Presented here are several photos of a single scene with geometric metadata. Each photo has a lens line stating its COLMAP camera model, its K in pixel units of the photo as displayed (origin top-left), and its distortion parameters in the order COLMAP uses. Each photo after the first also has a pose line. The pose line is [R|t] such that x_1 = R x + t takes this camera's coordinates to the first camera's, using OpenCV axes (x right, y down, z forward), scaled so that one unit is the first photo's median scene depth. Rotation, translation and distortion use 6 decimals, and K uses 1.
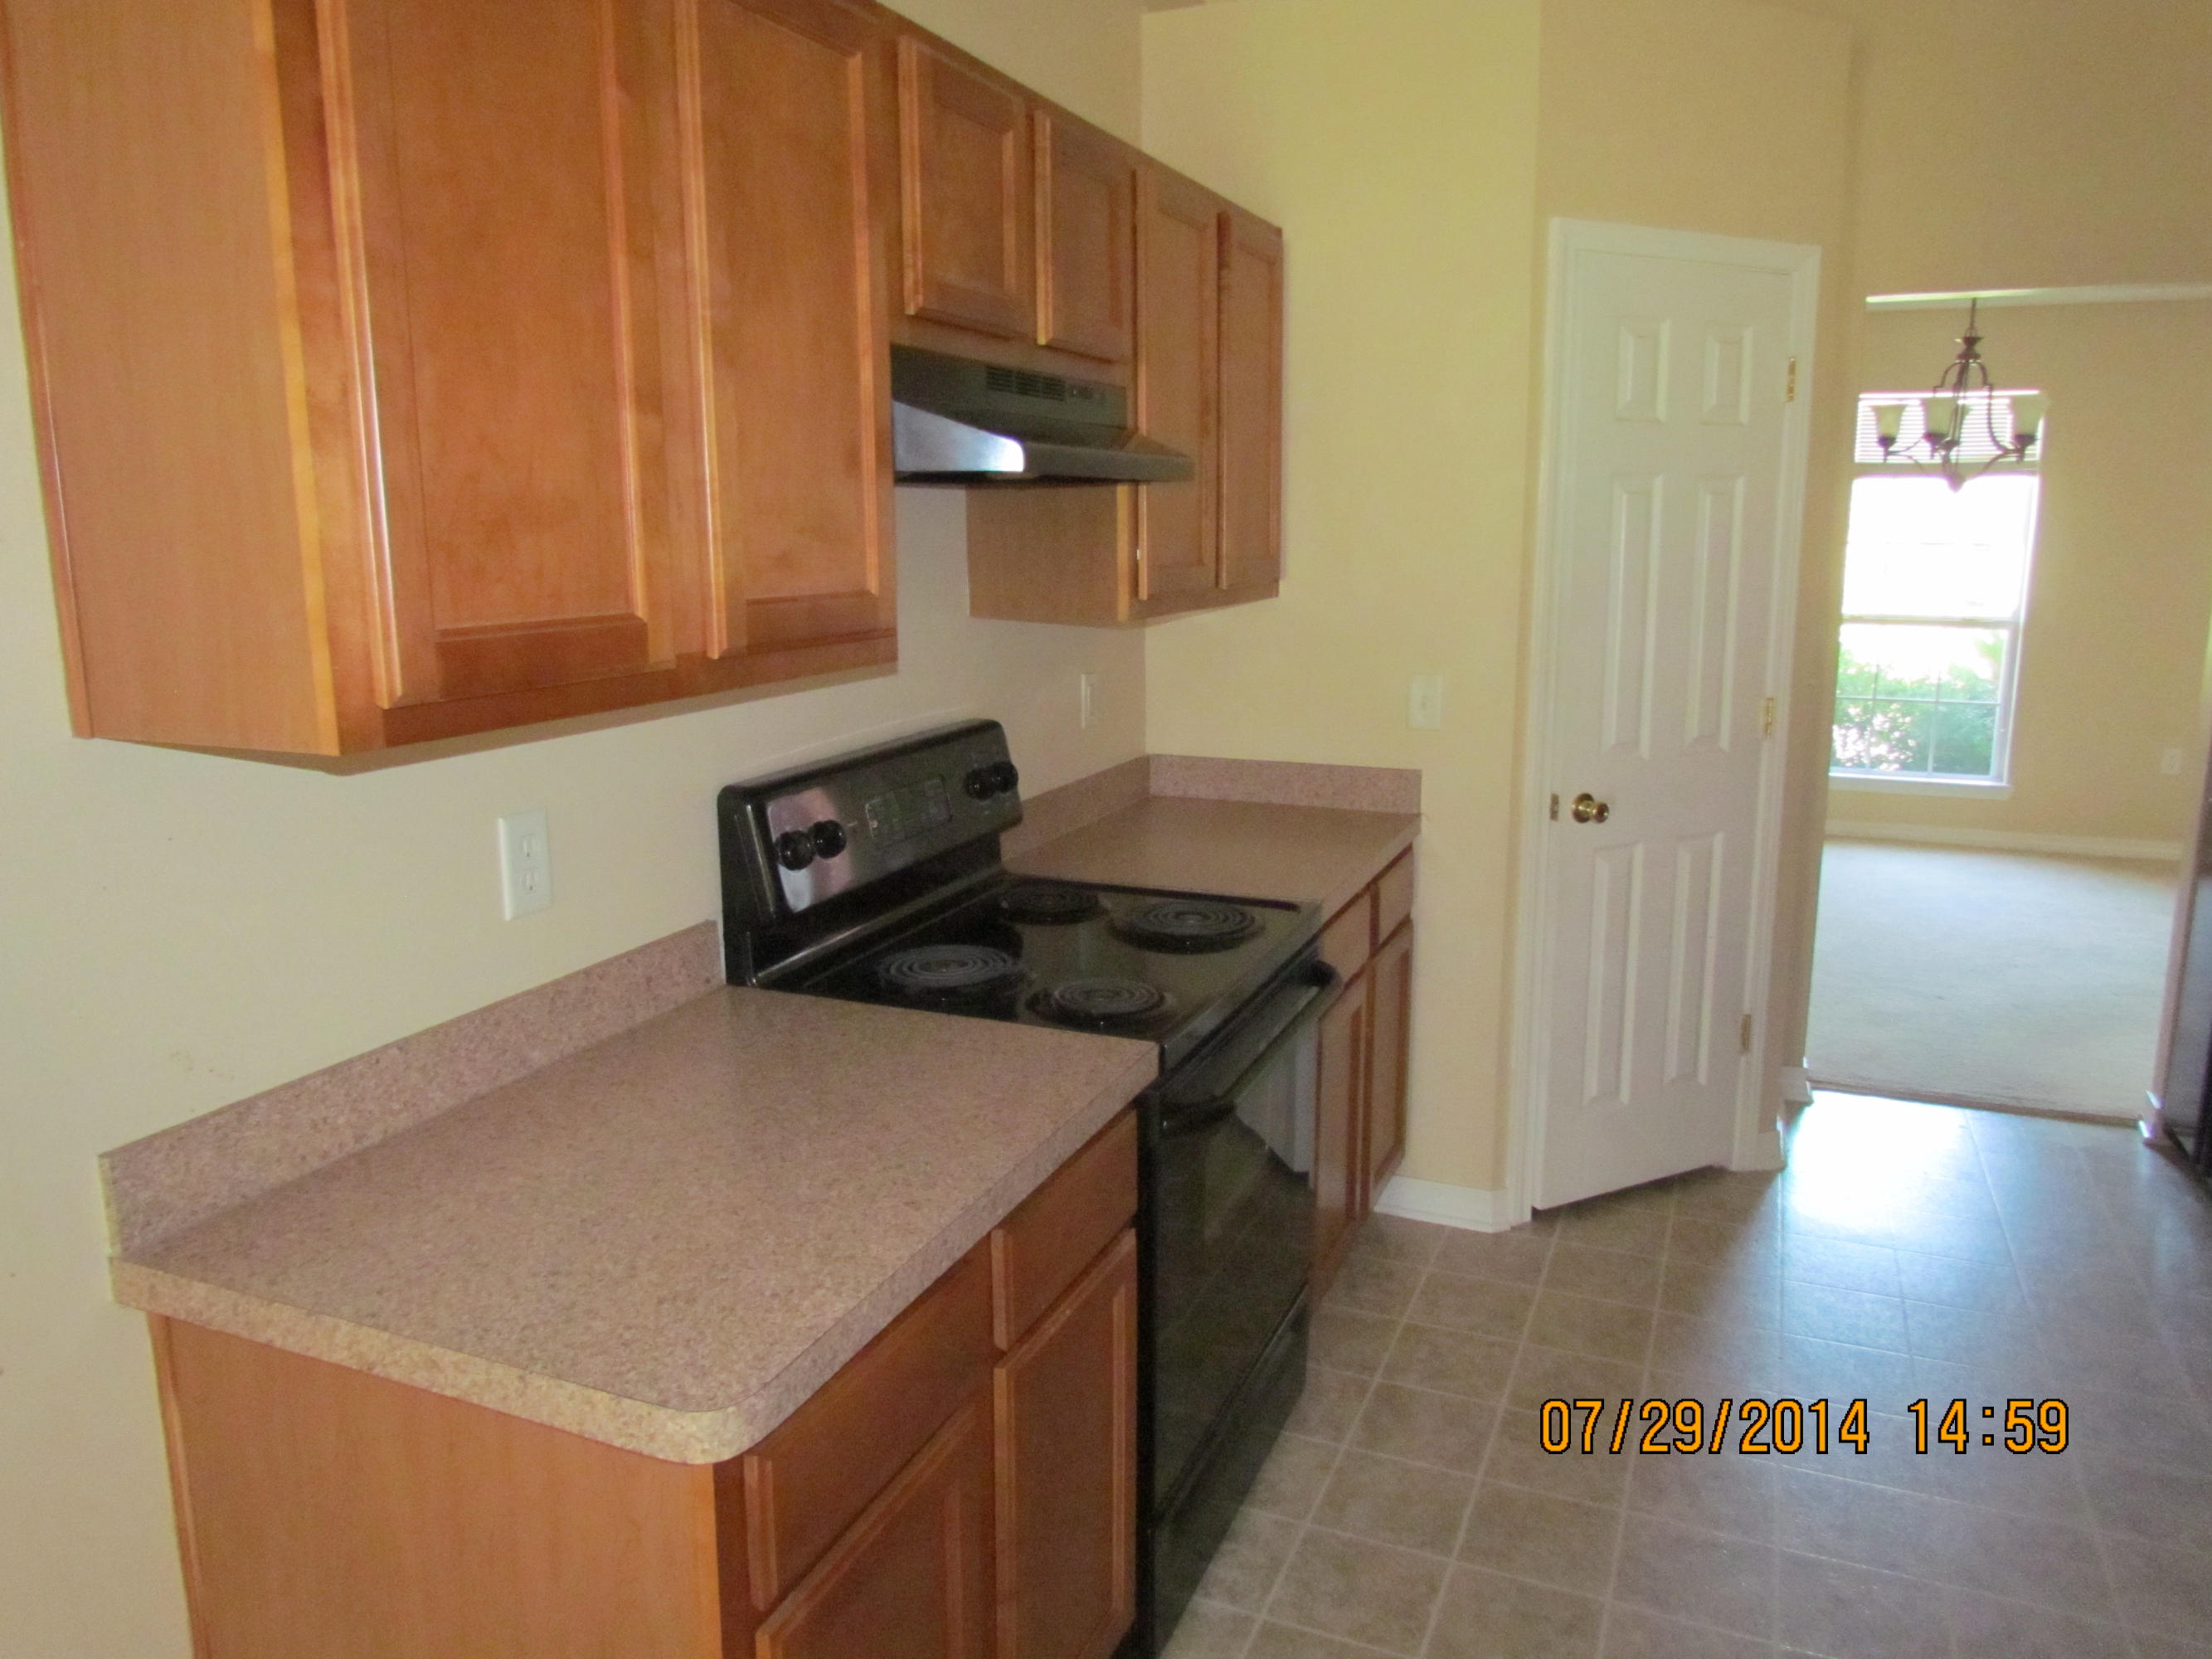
lens RADIAL K [[1563.8, 0, 1115.6], [0, 1563.8, 824.9], [0, 0, 1]] dist [-0.027242, -0.001427]
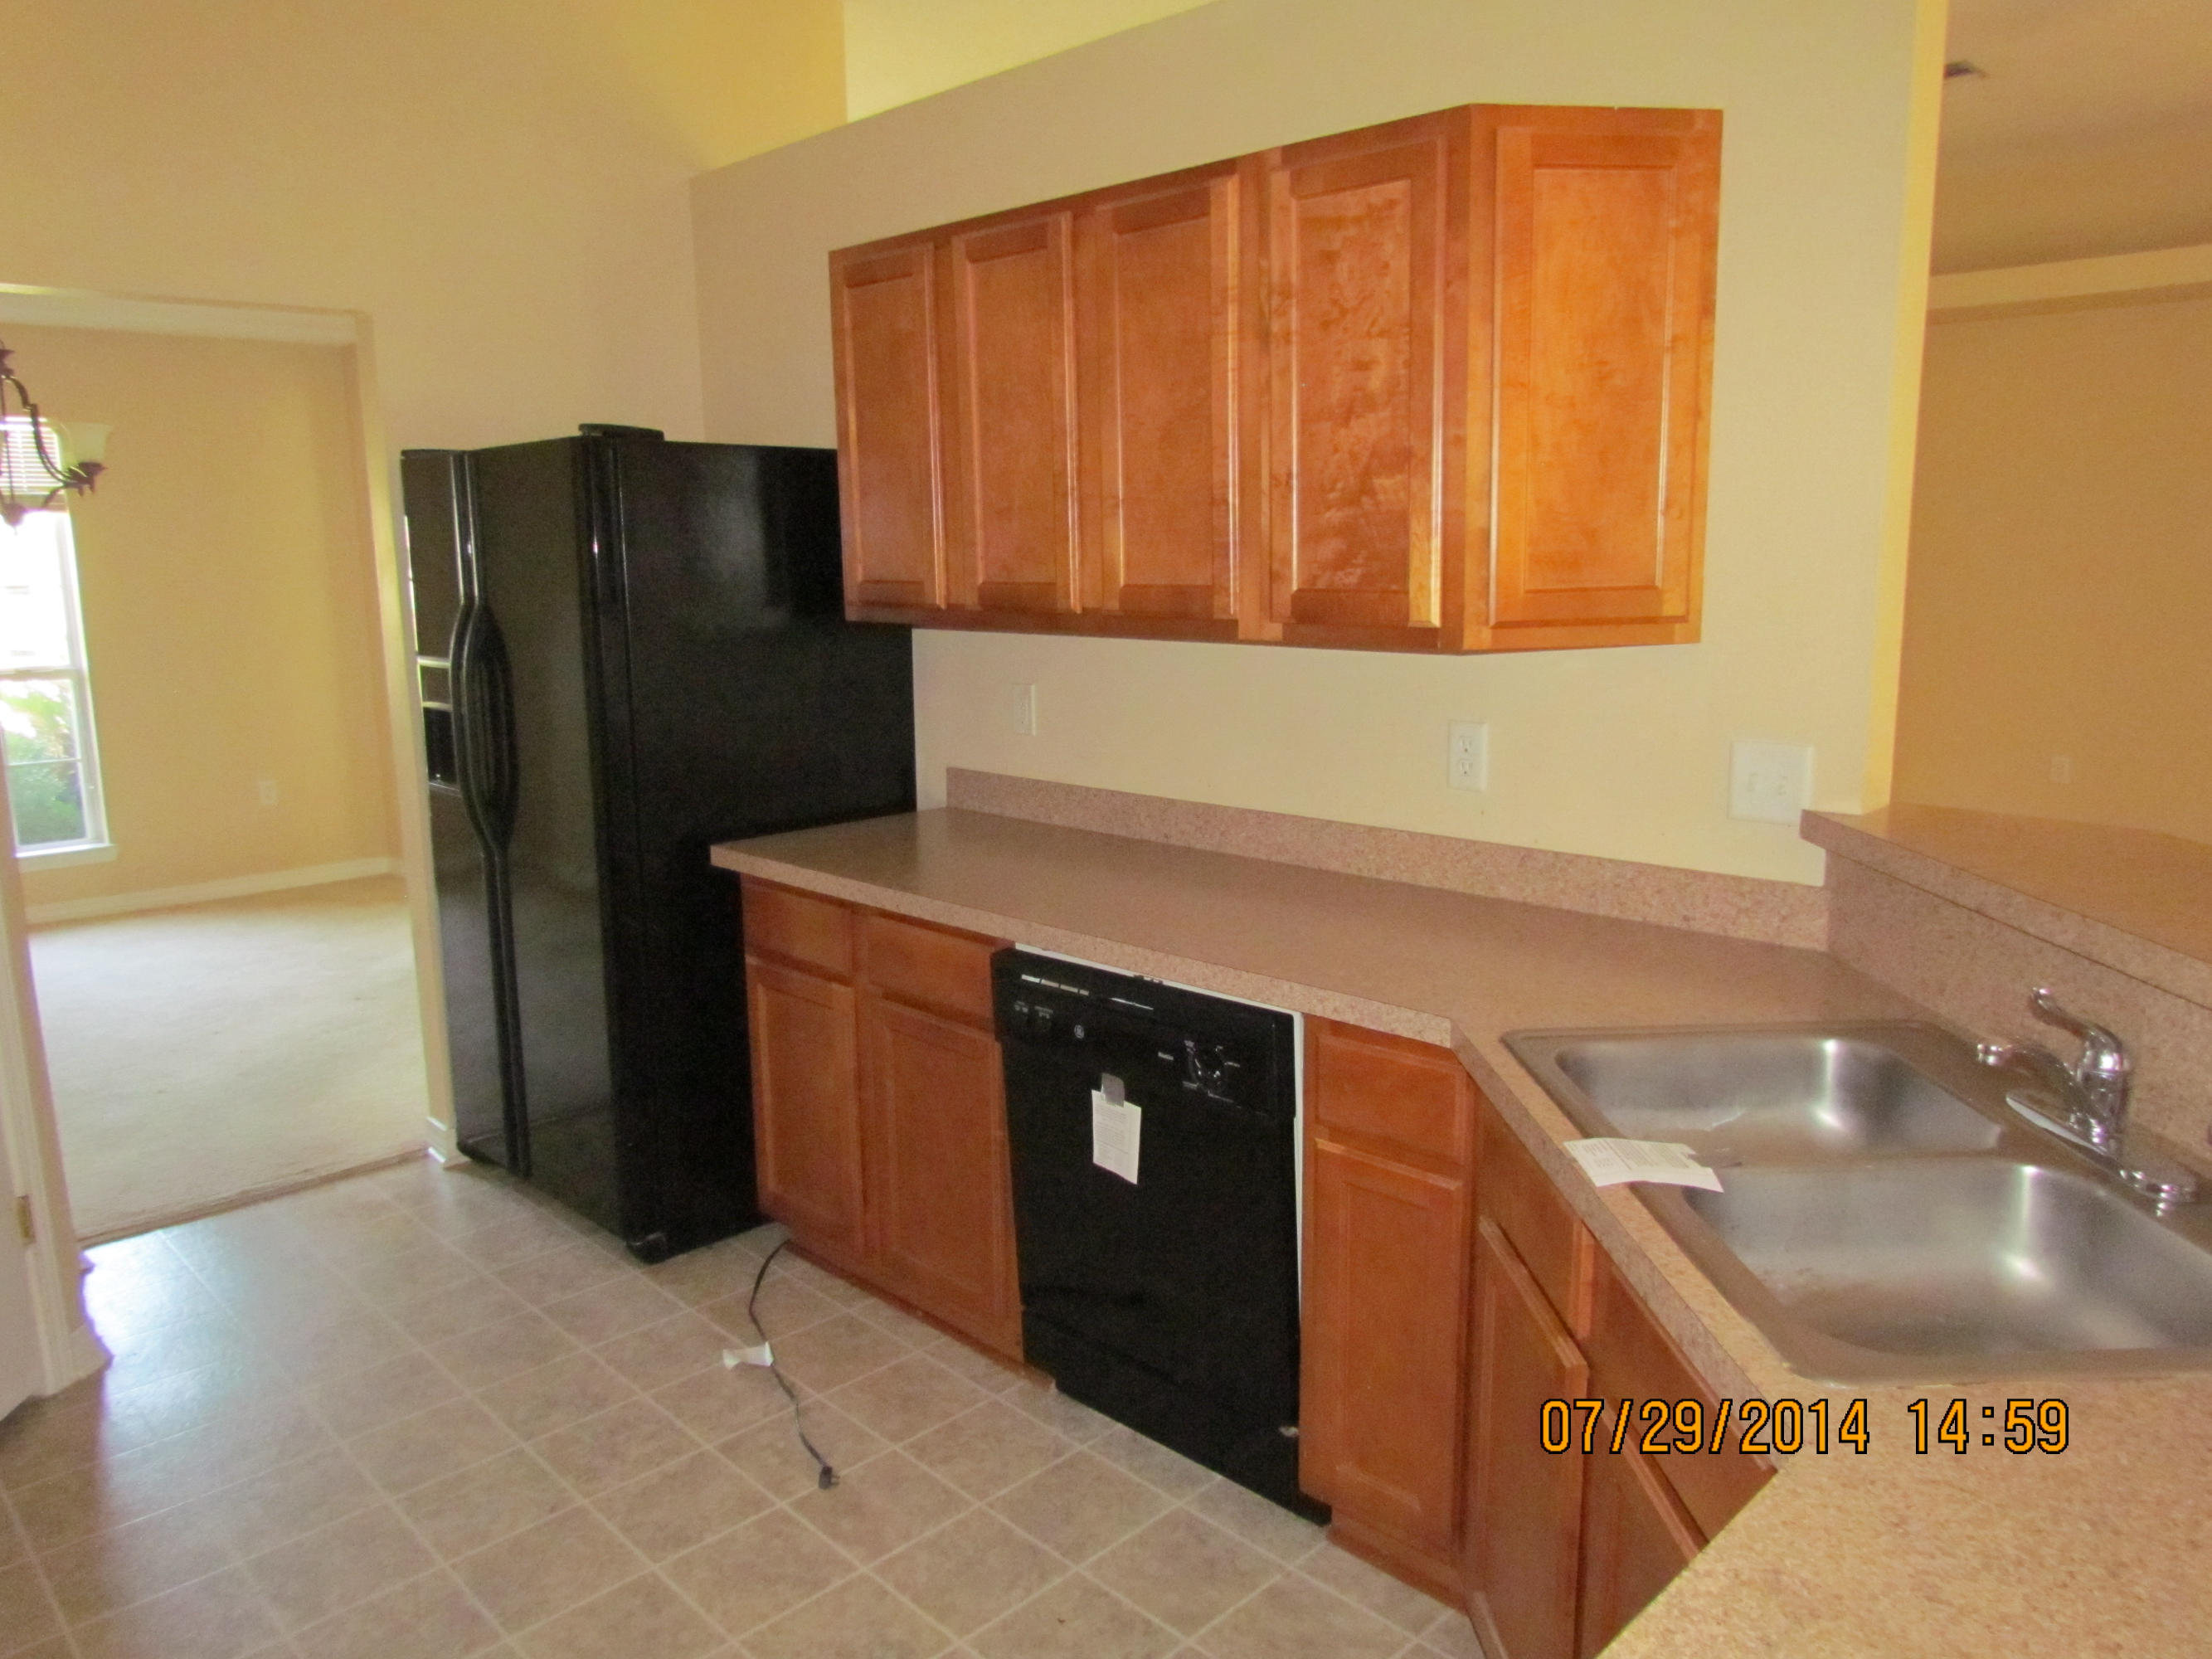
lens RADIAL K [[1563.8, 0, 1115.6], [0, 1563.8, 824.9], [0, 0, 1]] dist [-0.027242, -0.001427]
pose [[0.395333, -0.165577, 0.903491, -0.034379], [0.189160, 0.977211, 0.096318, -0.025974], [-0.898849, 0.132827, 0.417644, 0.156486]]
